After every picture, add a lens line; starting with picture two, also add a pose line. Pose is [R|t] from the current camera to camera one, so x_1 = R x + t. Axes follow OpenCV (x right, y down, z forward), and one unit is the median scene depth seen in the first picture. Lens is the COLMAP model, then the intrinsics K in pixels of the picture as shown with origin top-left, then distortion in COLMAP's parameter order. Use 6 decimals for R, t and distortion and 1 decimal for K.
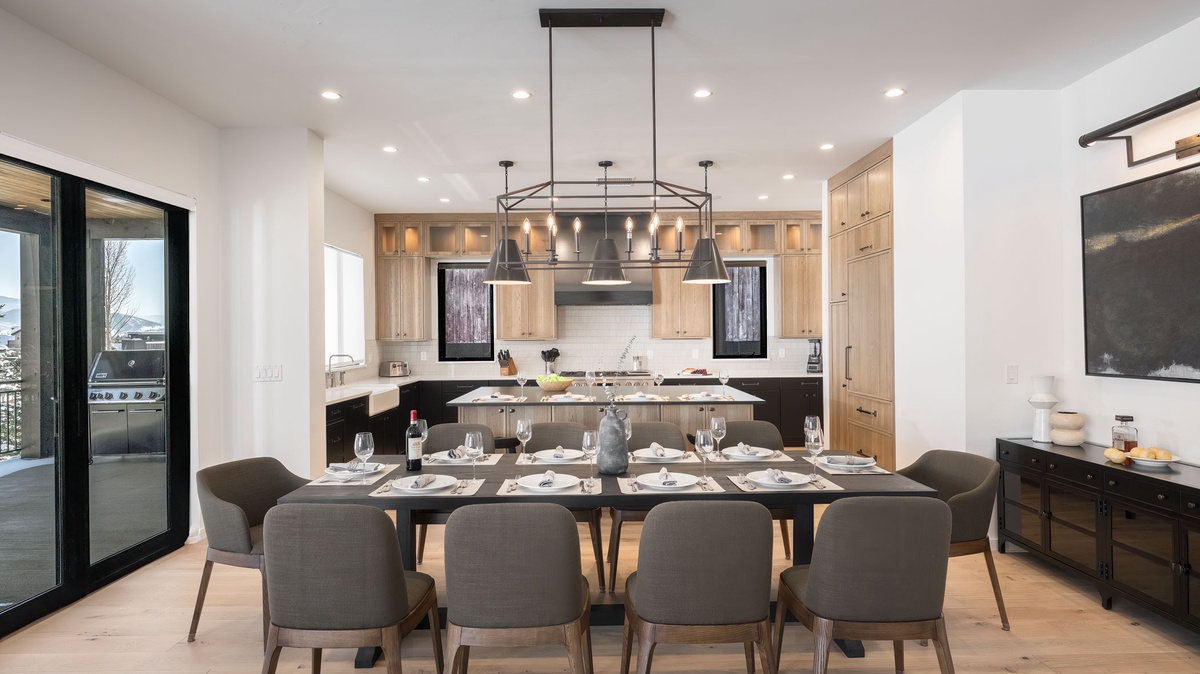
lens RADIAL K [[640.8, 0, 600.0], [0, 640.8, 337.0], [0, 0, 1]] dist [0.003990, -0.000096]
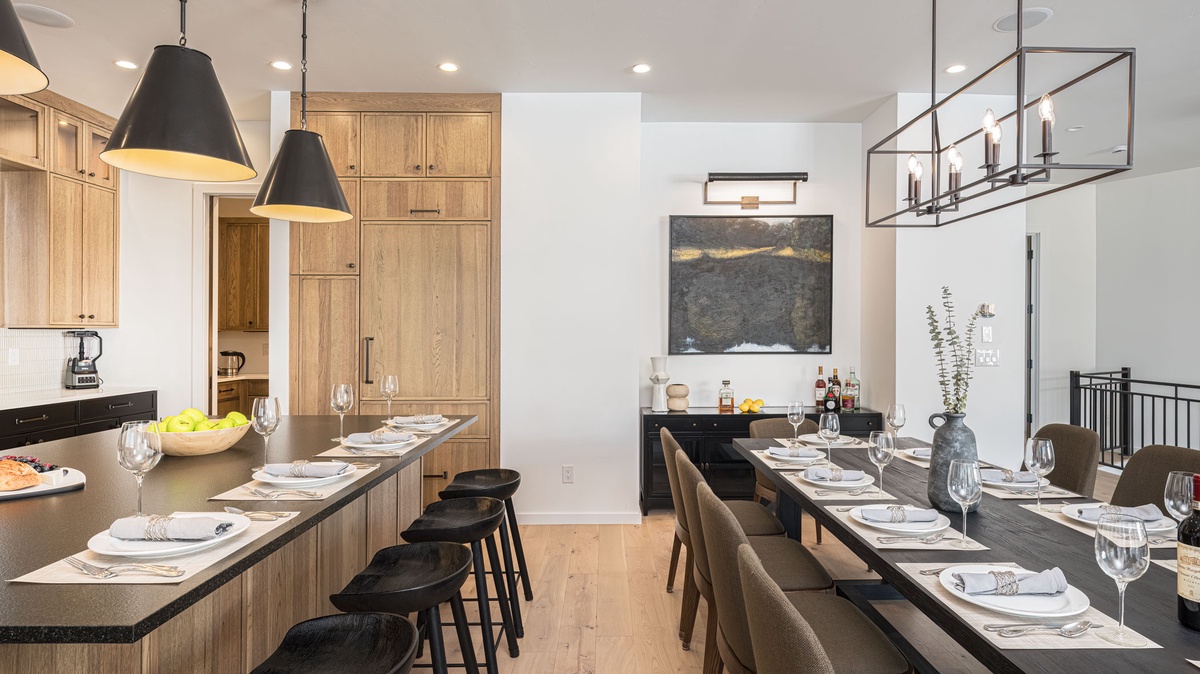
lens RADIAL K [[640.8, 0, 600.0], [0, 640.8, 337.0], [0, 0, 1]] dist [0.003990, -0.000096]
pose [[0.004753, 0.001813, 0.999987, -0.393736], [0.004241, 0.999989, -0.001833, 0.018641], [-0.999980, 0.004250, 0.004745, 0.841130]]
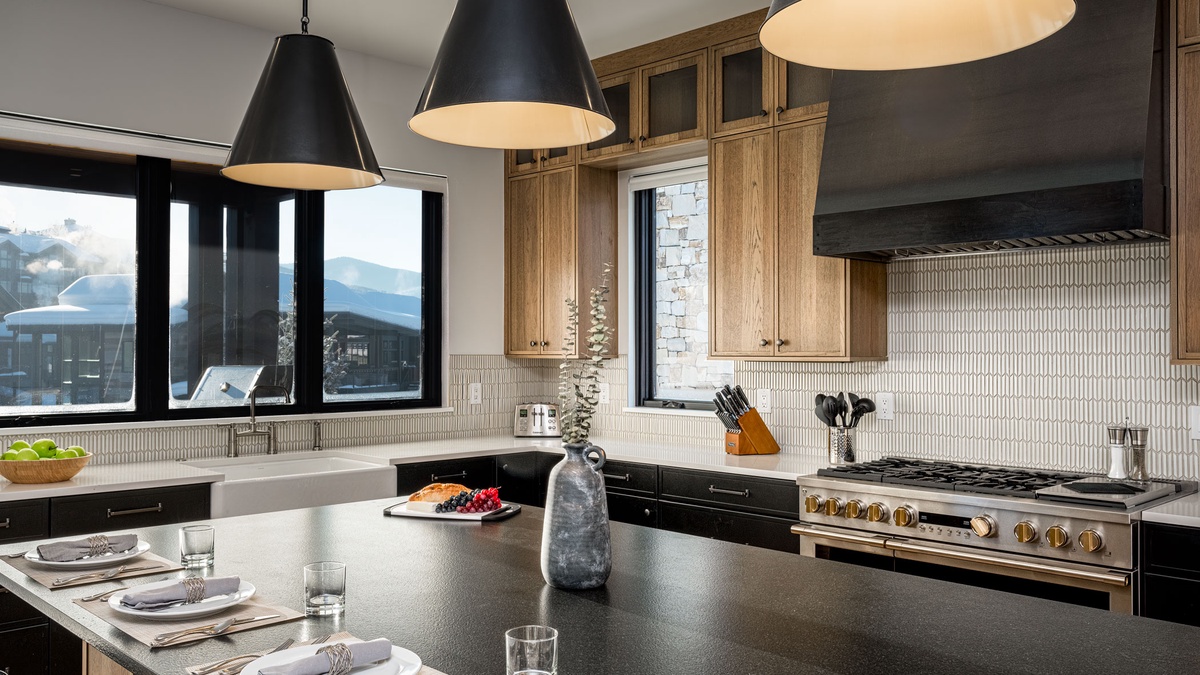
lens RADIAL K [[974.8, 0, 600.0], [0, 974.8, 337.5], [0, 0, 1]] dist [0.003438, -0.000764]
pose [[0.686199, 0.001494, -0.727412, 0.336129], [-0.008465, 0.999947, -0.005932, -0.006992], [0.727365, 0.010228, 0.686175, 0.869980]]
